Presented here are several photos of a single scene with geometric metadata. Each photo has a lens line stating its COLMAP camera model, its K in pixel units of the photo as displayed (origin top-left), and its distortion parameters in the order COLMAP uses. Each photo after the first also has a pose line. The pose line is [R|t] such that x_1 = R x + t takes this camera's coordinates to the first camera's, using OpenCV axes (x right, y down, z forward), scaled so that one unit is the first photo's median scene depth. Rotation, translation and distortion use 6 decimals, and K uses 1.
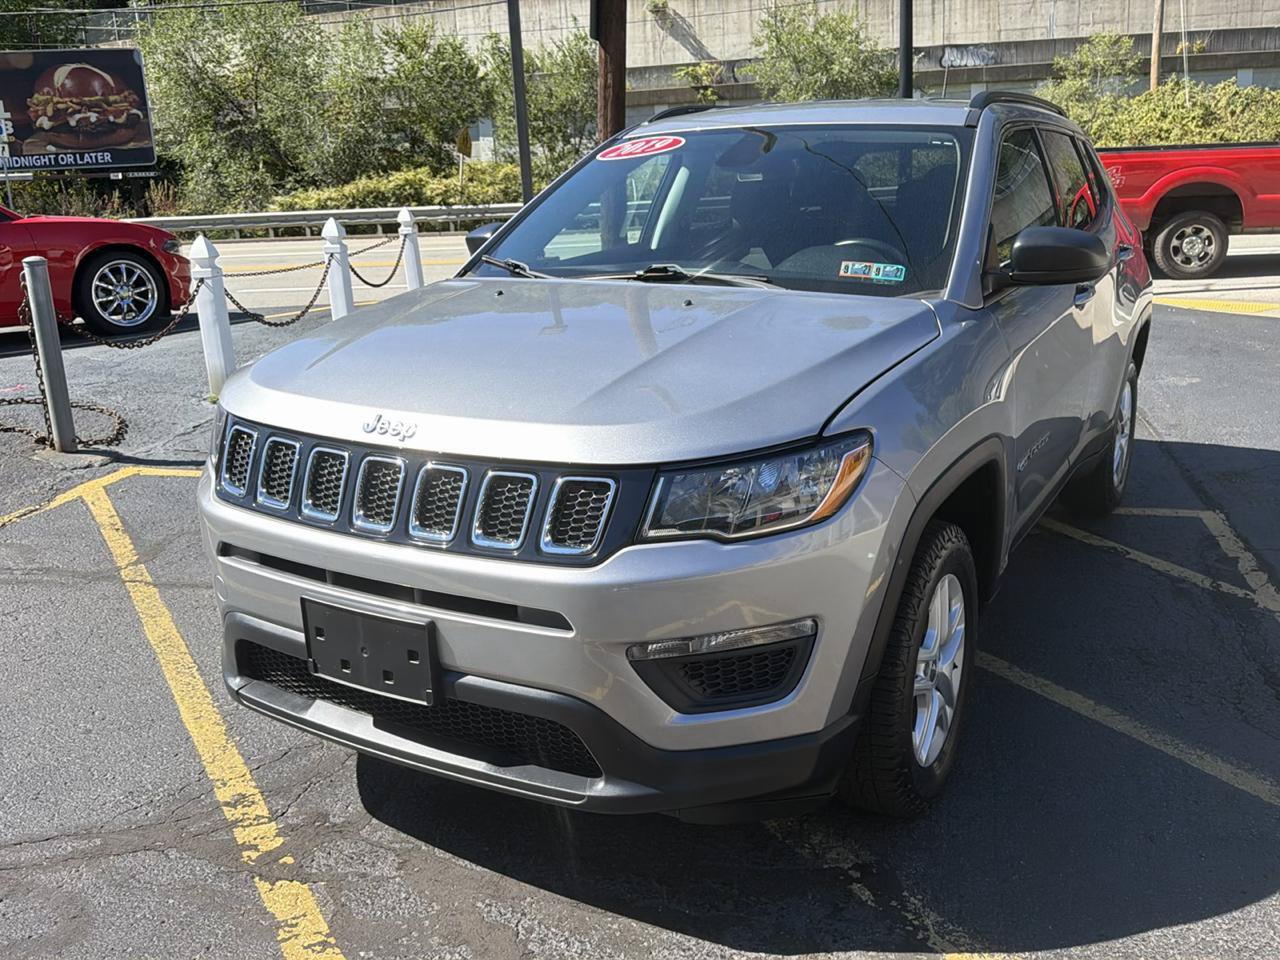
lens RADIAL K [[1140.0, 0, 640.4], [0, 1140.0, 484.7], [0, 0, 1]] dist [0.095923, -0.170923]
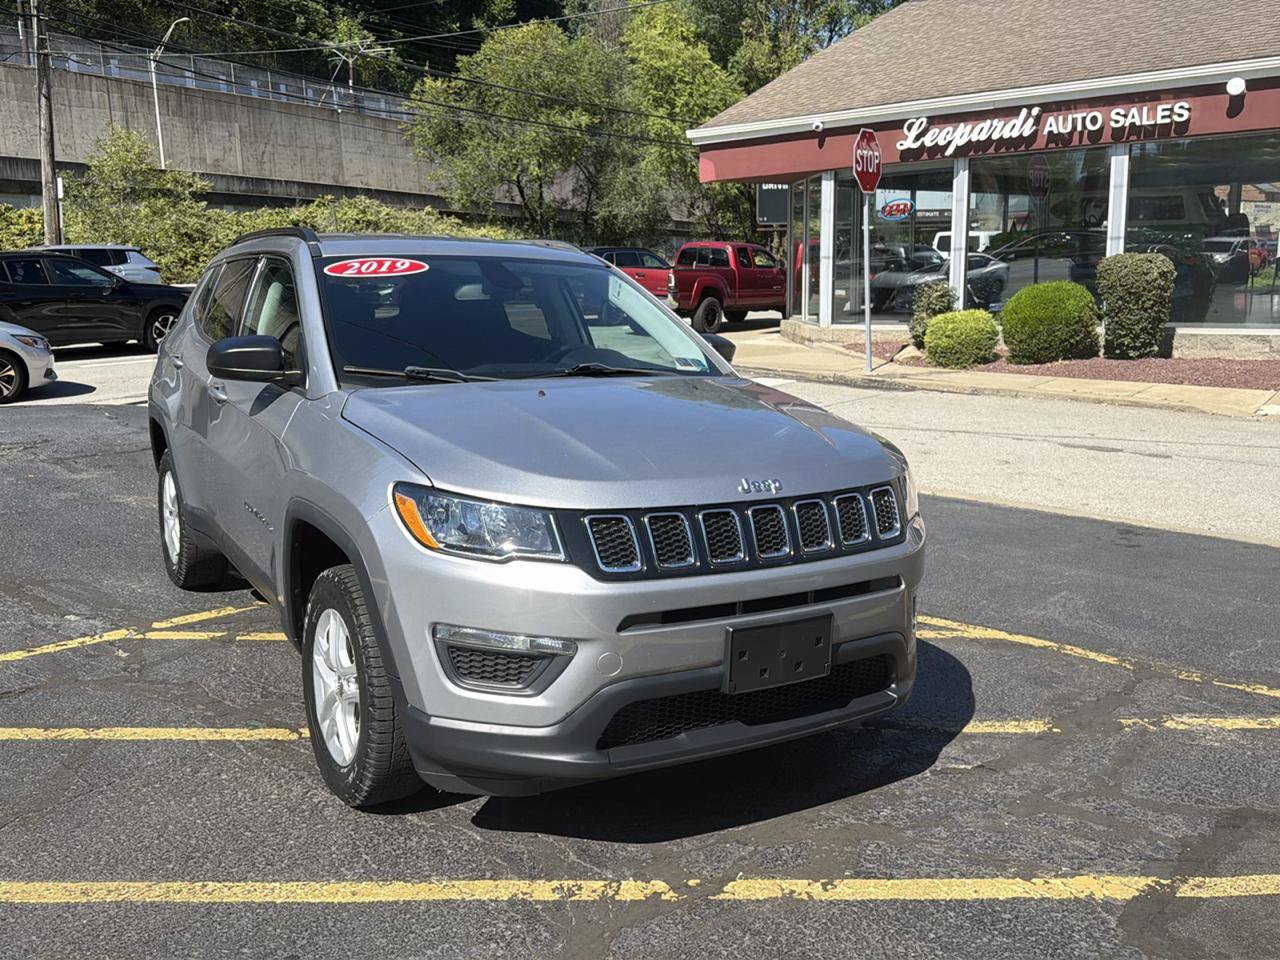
lens RADIAL K [[1140.0, 0, 640.7], [0, 1140.0, 481.9], [0, 0, 1]] dist [0.095923, -0.170923]
pose [[0.476825, -0.123432, 0.870289, -0.330330], [0.211474, 0.977119, 0.022719, -0.025156], [-0.853180, 0.173211, 0.492018, 0.109225]]
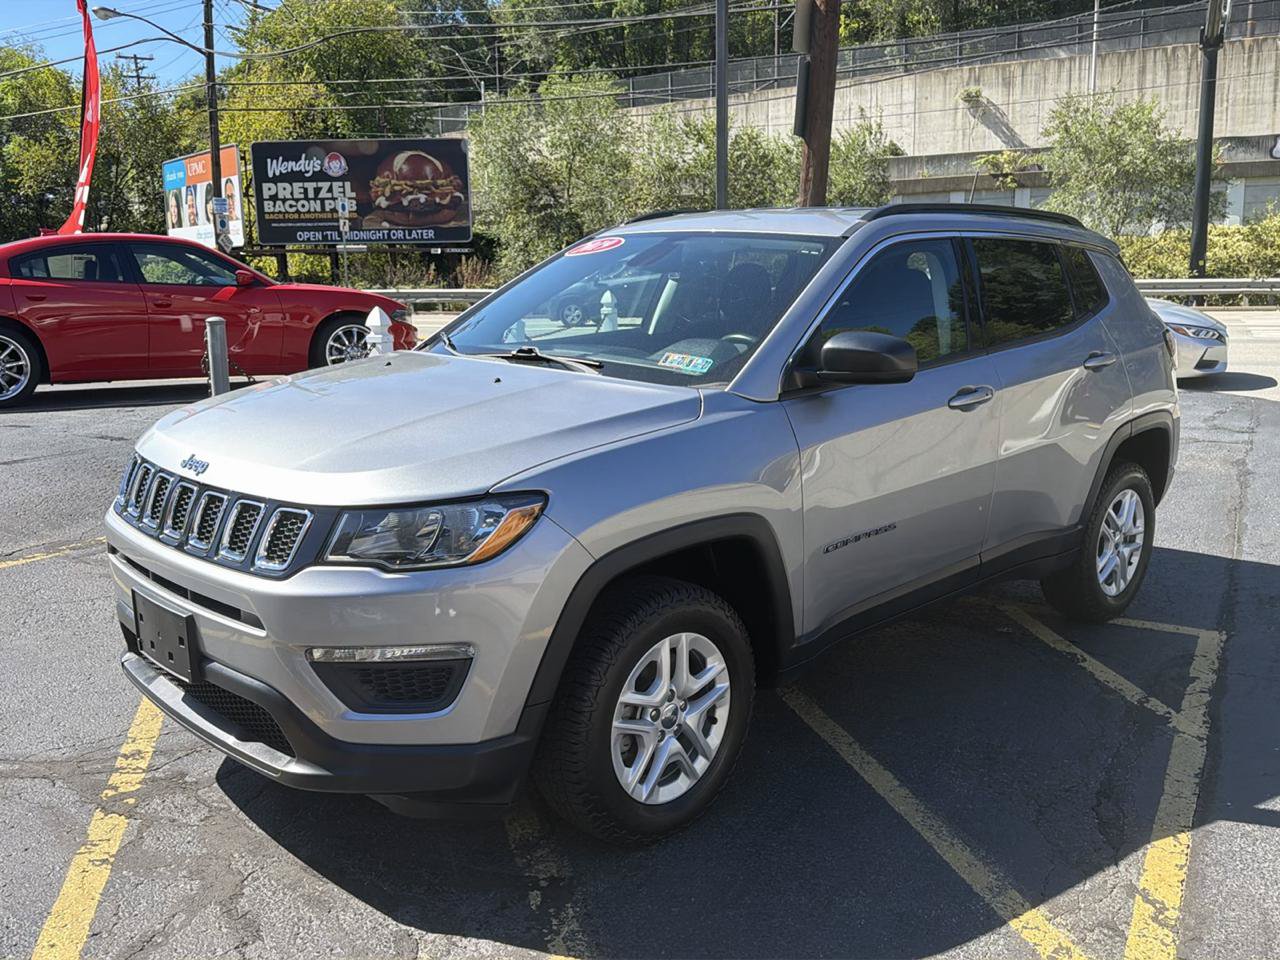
lens RADIAL K [[1140.0, 0, 644.4], [0, 1140.0, 487.8], [0, 0, 1]] dist [0.095923, -0.170923]
pose [[0.964025, 0.079347, -0.253691, 0.136620], [-0.095527, 0.994063, -0.052087, -0.000188], [0.248052, 0.074448, 0.965882, -0.025717]]
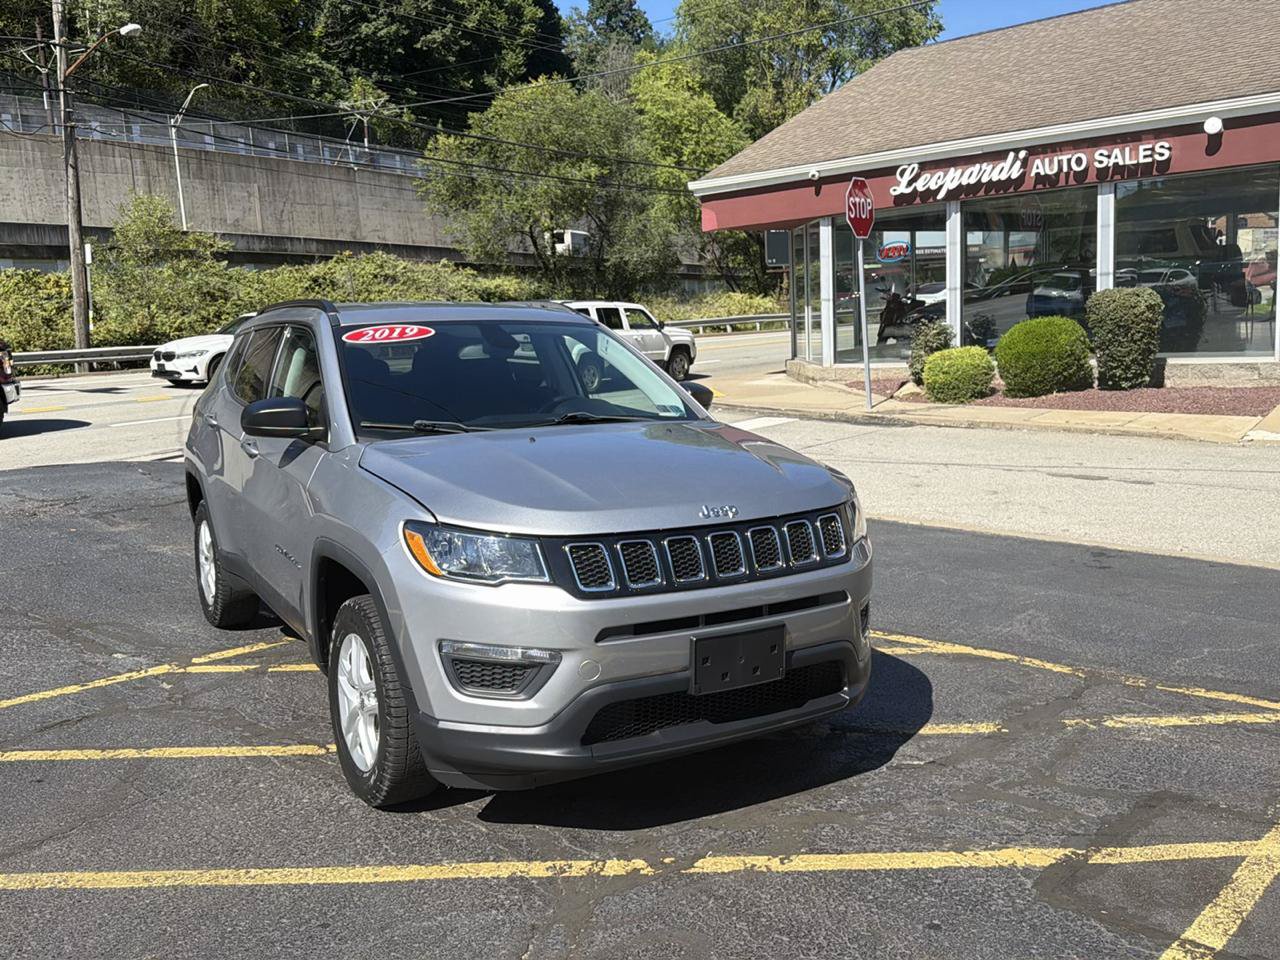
lens RADIAL K [[1140.0, 0, 640.1], [0, 1140.0, 477.8], [0, 0, 1]] dist [0.095923, -0.170923]
pose [[0.489567, -0.101656, 0.866020, -0.367385], [0.237942, 0.971063, -0.020524, -0.020257], [-0.838873, 0.216110, 0.499588, 0.073054]]
